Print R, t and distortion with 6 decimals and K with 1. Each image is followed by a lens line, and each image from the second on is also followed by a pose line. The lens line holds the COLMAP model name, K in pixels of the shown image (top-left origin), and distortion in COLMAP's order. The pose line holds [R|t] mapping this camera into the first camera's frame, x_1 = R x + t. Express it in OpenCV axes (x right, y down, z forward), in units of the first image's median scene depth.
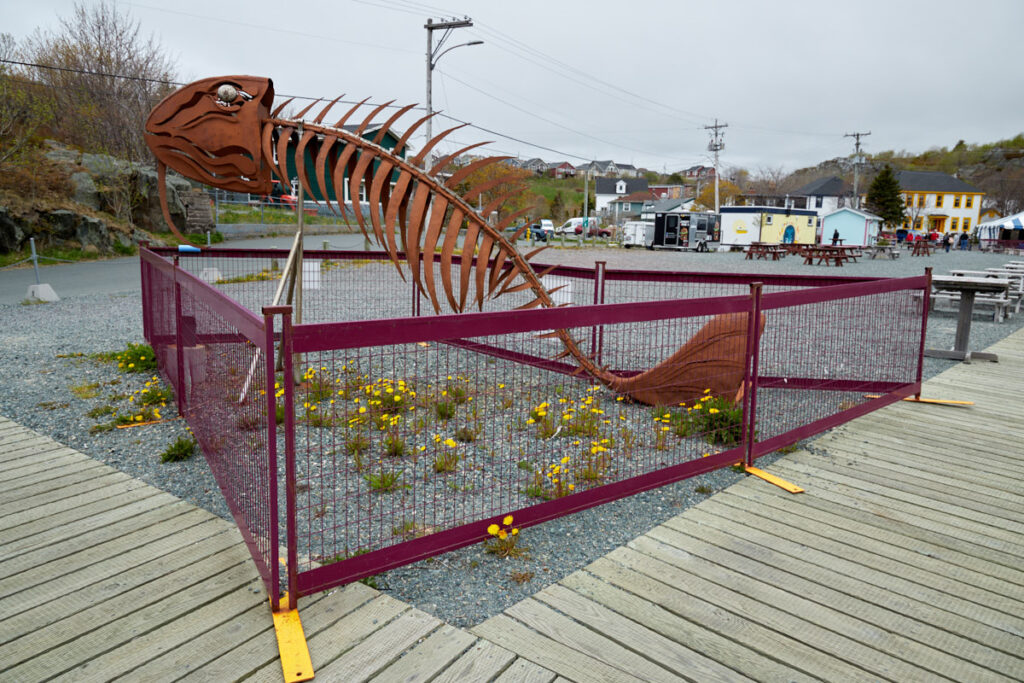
lens RADIAL K [[688.6, 0, 511.9], [0, 688.6, 343.6], [0, 0, 1]] dist [-0.005650, -0.002832]
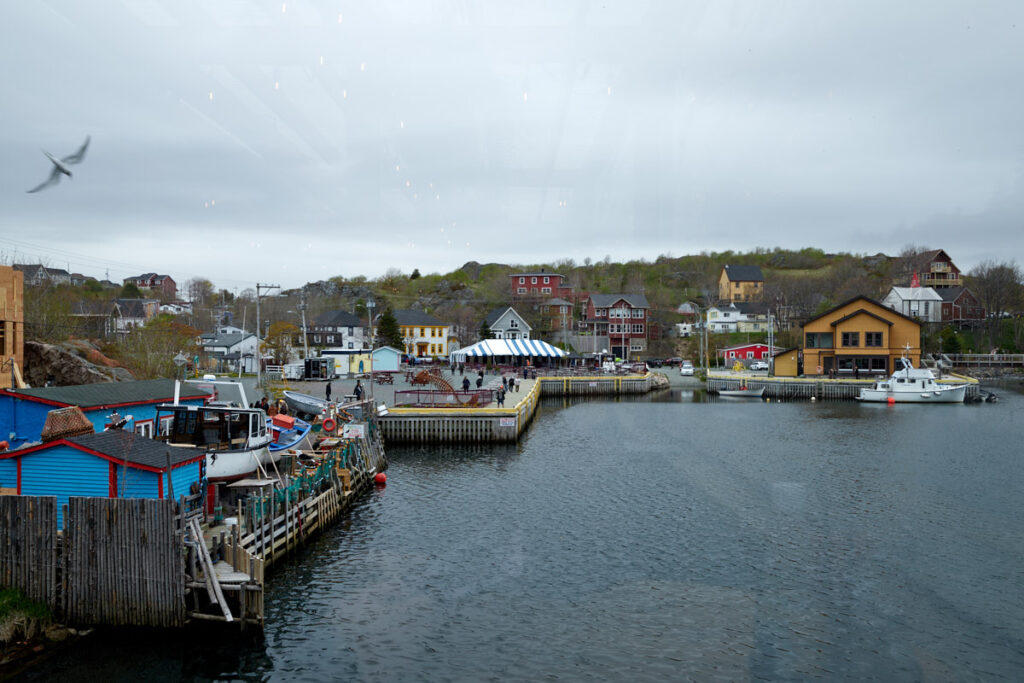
lens RADIAL K [[935.1, 0, 511.0], [0, 935.1, 335.7], [0, 0, 1]] dist [-0.013944, 0.000000]
pose [[0.769829, -0.020168, 0.637931, -0.439014], [0.124022, 0.985176, -0.118519, 0.043450], [-0.626084, 0.170357, 0.760919, -0.539341]]
